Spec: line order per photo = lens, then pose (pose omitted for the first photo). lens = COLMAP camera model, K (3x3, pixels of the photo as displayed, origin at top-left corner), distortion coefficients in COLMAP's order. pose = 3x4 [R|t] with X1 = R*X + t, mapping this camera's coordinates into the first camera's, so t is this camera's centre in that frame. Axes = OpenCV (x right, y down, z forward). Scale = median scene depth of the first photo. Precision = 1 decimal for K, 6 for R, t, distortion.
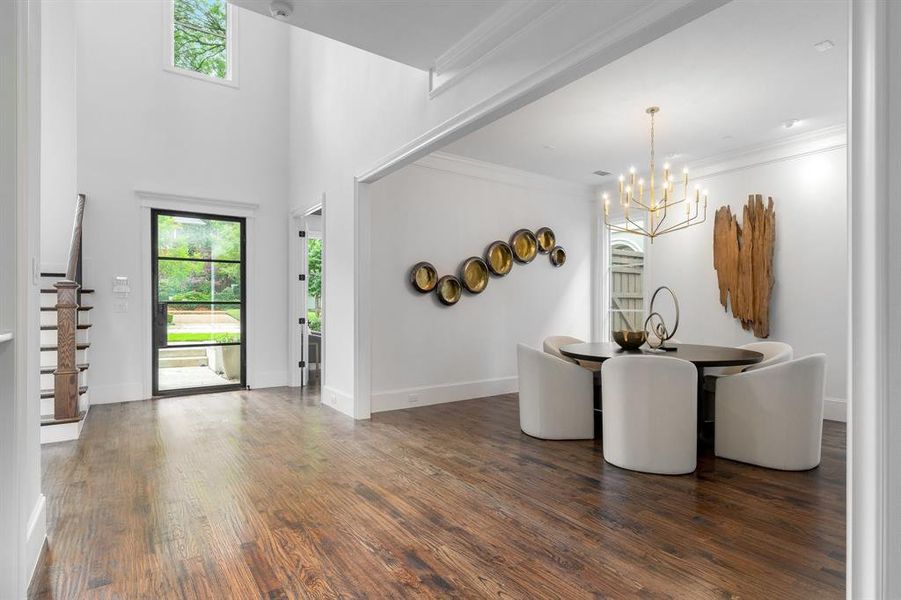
lens RADIAL K [[465.2, 0, 455.2], [0, 465.2, 306.2], [0, 0, 1]] dist [0.000909, -0.000033]
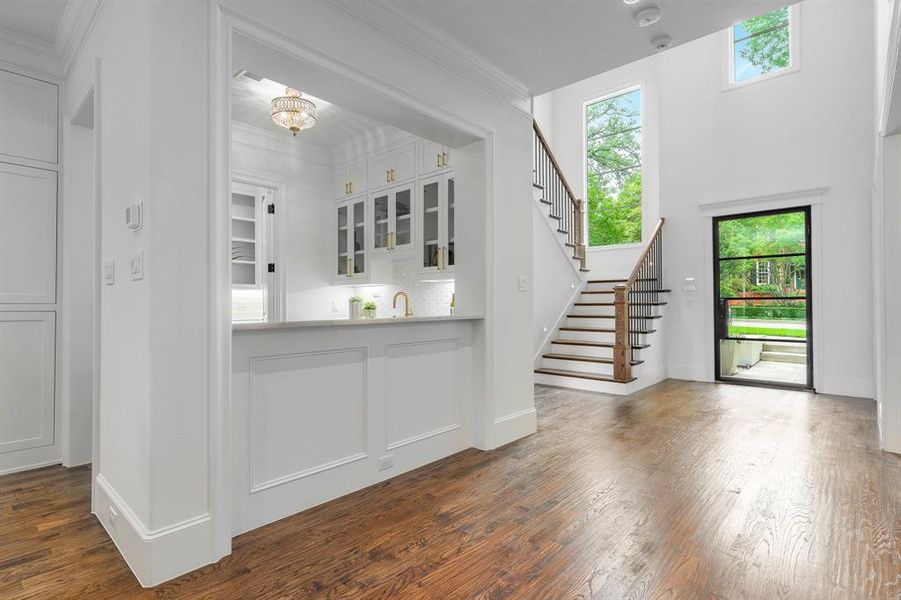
lens RADIAL K [[445.4, 0, 450.5], [0, 445.4, 300.0], [0, 0, 1]] dist [0.005444, 0.000466]
pose [[0.218660, -0.008768, -0.975762, 0.279207], [0.004256, 0.999959, -0.008031, 0.001036], [0.975792, -0.002397, 0.218688, 0.122320]]
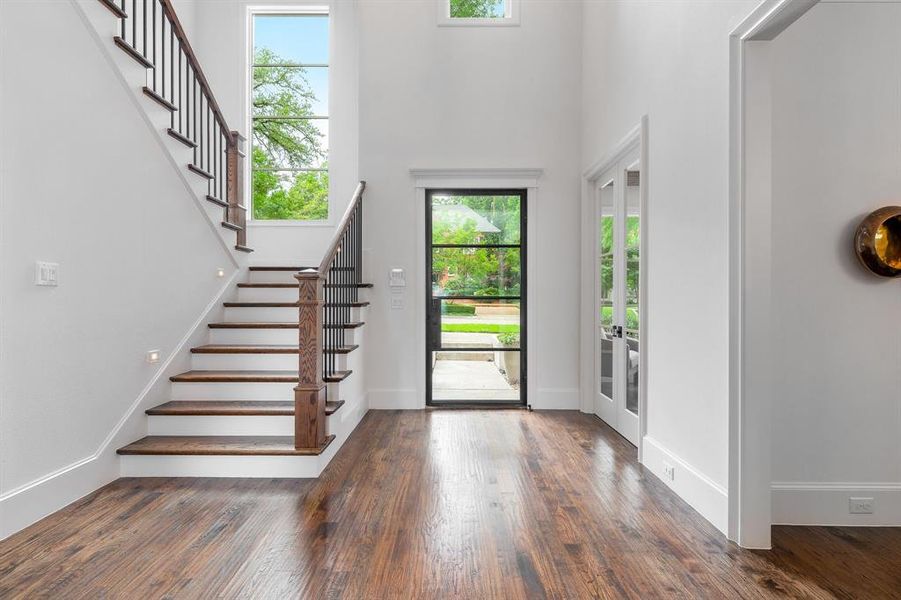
lens RADIAL K [[416.2, 0, 450.5], [0, 416.2, 300.0], [0, 0, 1]] dist [0.001129, -0.000002]
pose [[0.815671, 0.002212, -0.578512, -0.165131], [-0.002159, 0.999997, 0.000781, -0.004305], [0.578512, 0.000612, 0.815674, 0.391415]]
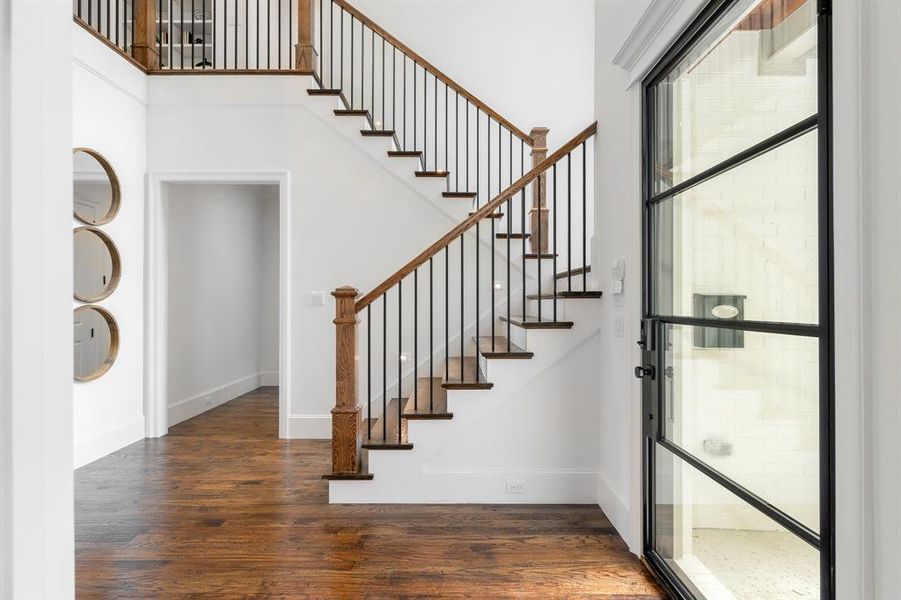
lens RADIAL K [[416.2, 0, 450.5], [0, 416.2, 300.0], [0, 0, 1]] dist [0.001129, -0.000002]
pose [[-0.567604, -0.004257, -0.823290, -0.263141], [0.003810, 0.999962, -0.007797, -0.017040], [0.823293, -0.007563, -0.567567, 1.033287]]
